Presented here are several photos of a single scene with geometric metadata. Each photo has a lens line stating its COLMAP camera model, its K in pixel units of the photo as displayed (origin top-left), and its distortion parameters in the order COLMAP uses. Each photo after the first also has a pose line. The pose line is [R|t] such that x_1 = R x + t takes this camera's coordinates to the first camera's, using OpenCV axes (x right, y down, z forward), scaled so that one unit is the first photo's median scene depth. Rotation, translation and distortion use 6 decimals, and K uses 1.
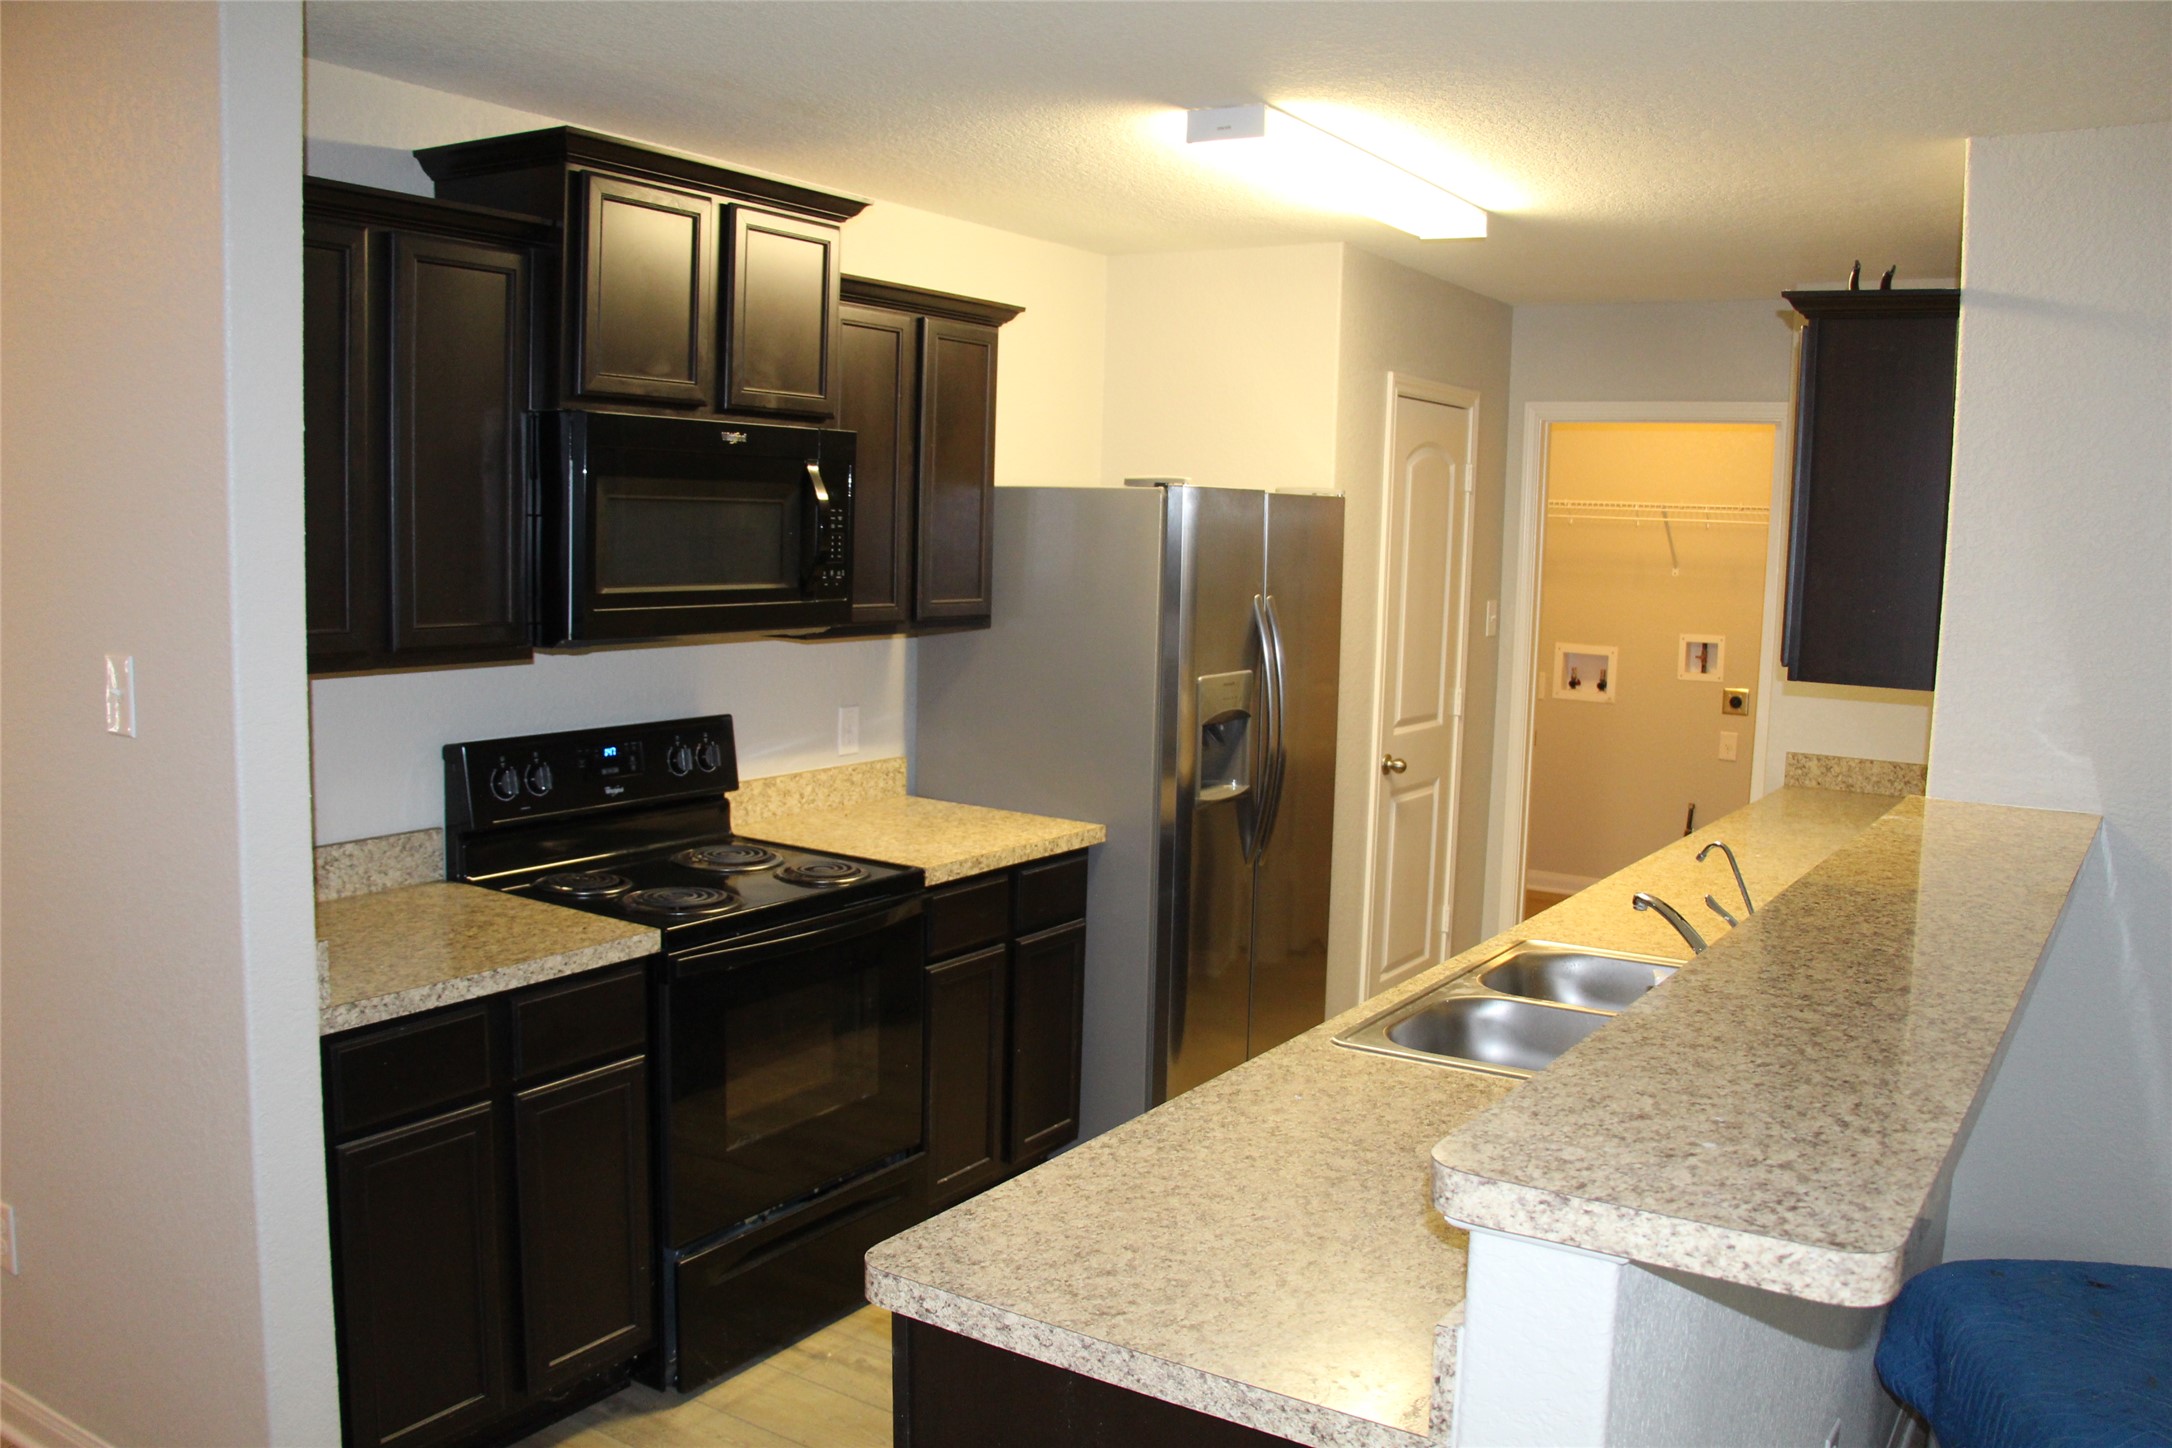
lens RADIAL K [[1794.1, 0, 1086.7], [0, 1794.1, 723.6], [0, 0, 1]] dist [-0.089089, -0.001637]
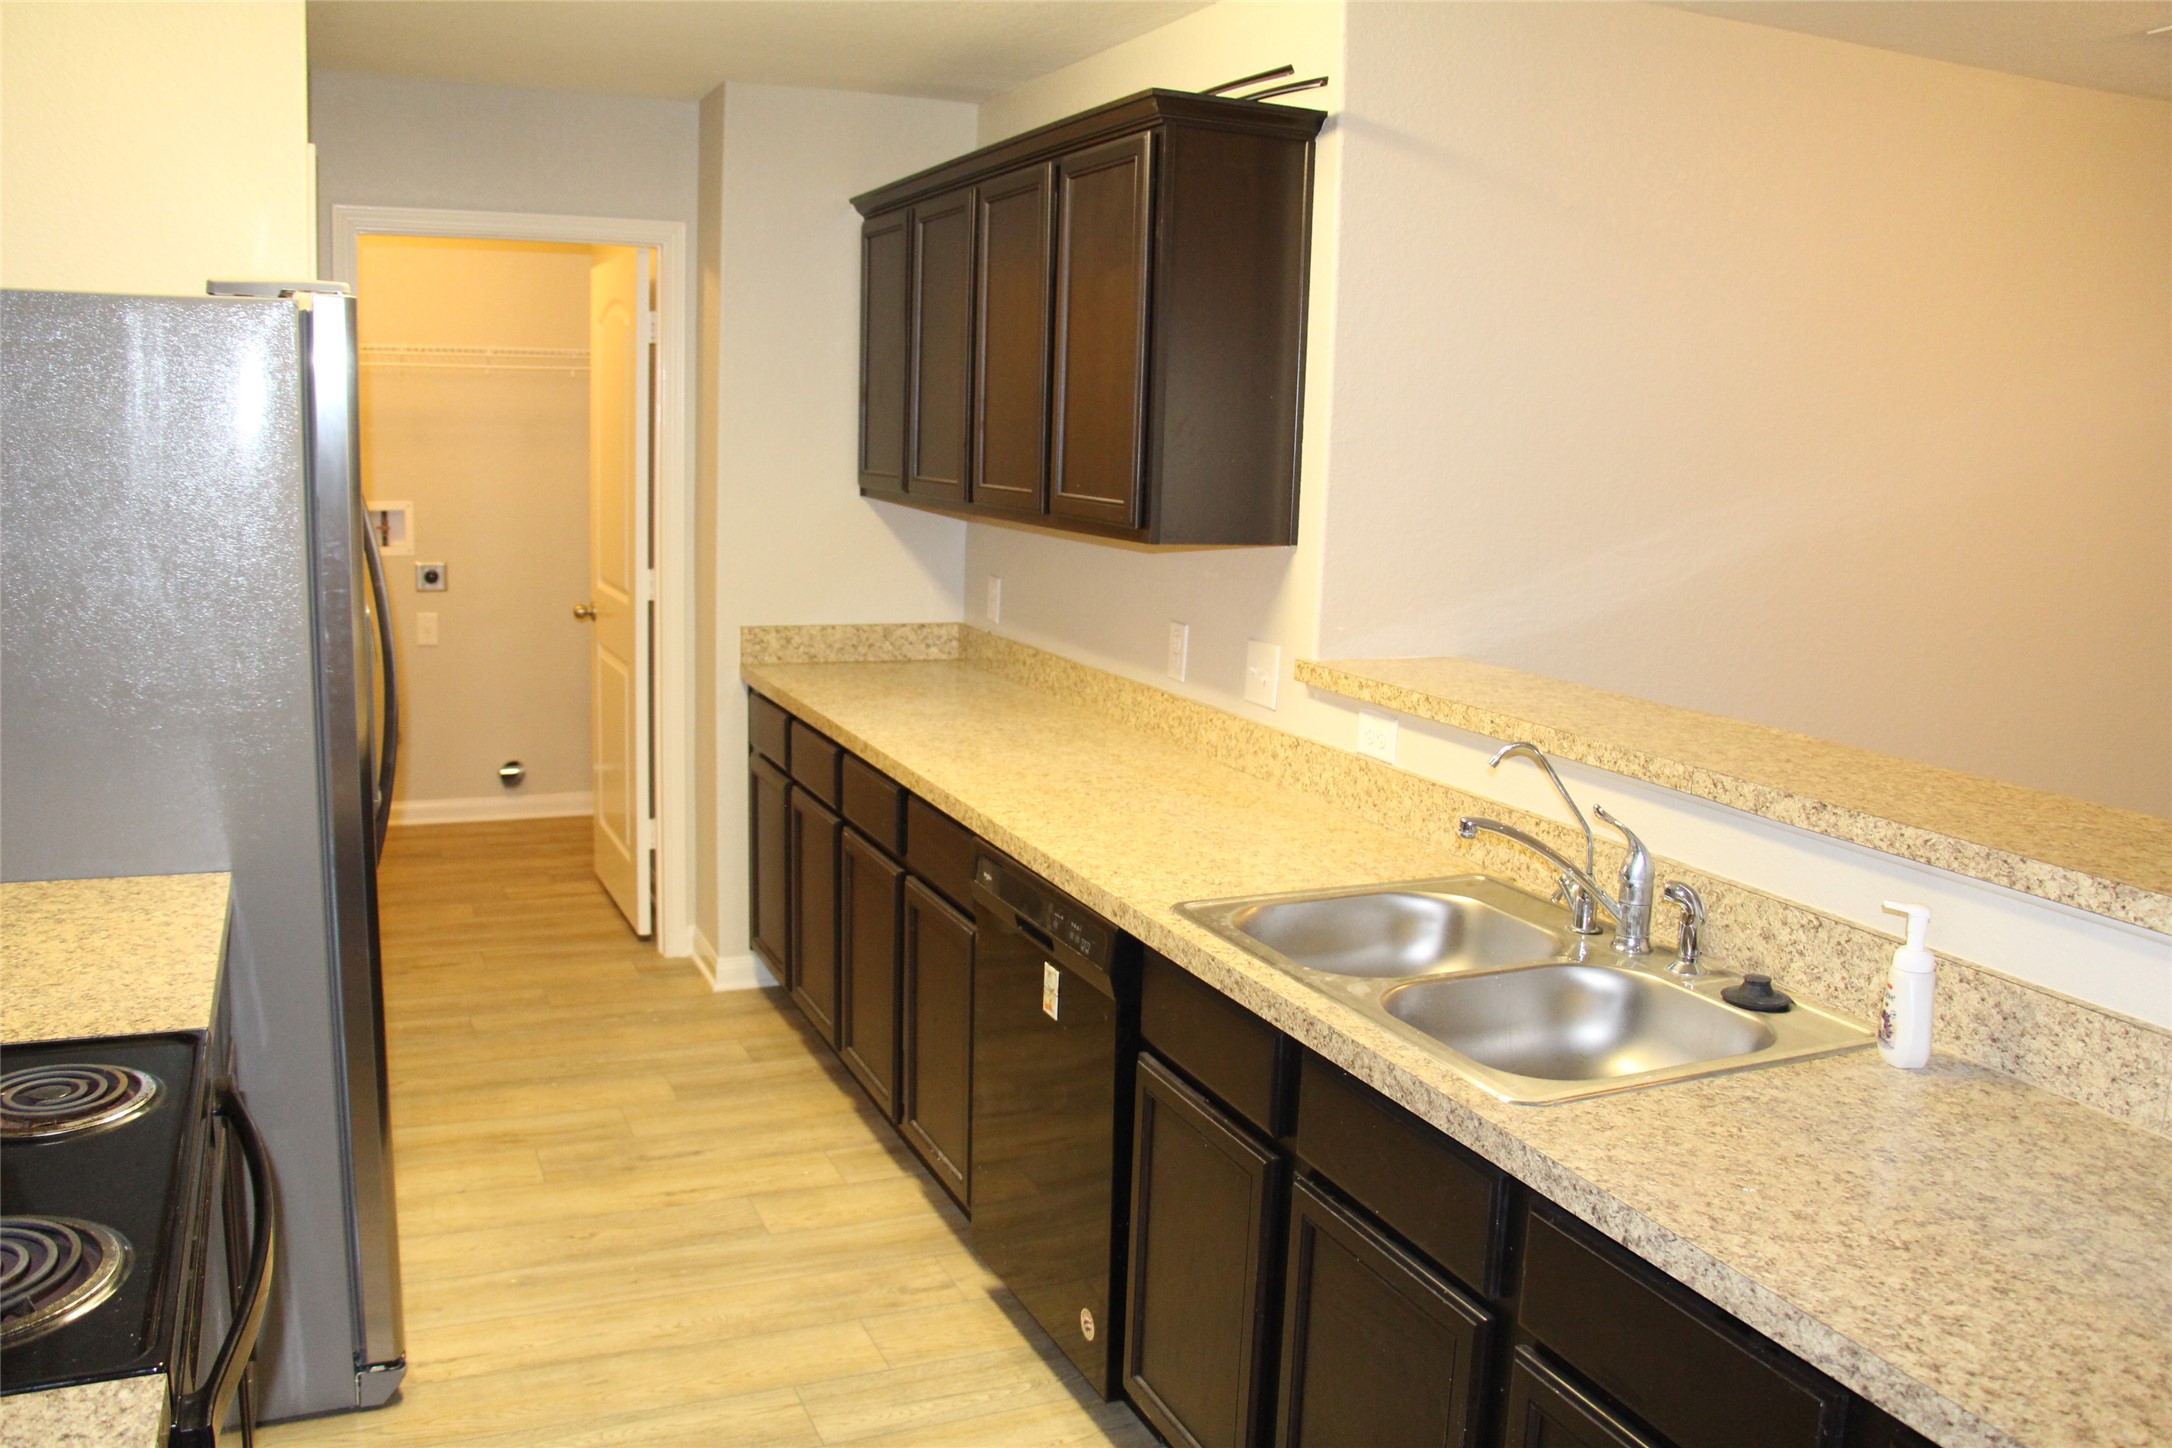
lens RADIAL K [[1794.1, 0, 1085.6], [0, 1794.1, 729.0], [0, 0, 1]] dist [-0.089089, -0.001637]
pose [[0.553969, -0.152633, 0.818426, -0.249954], [0.080743, 0.988266, 0.129655, -0.035917], [-0.828613, -0.005743, 0.559793, 0.366179]]
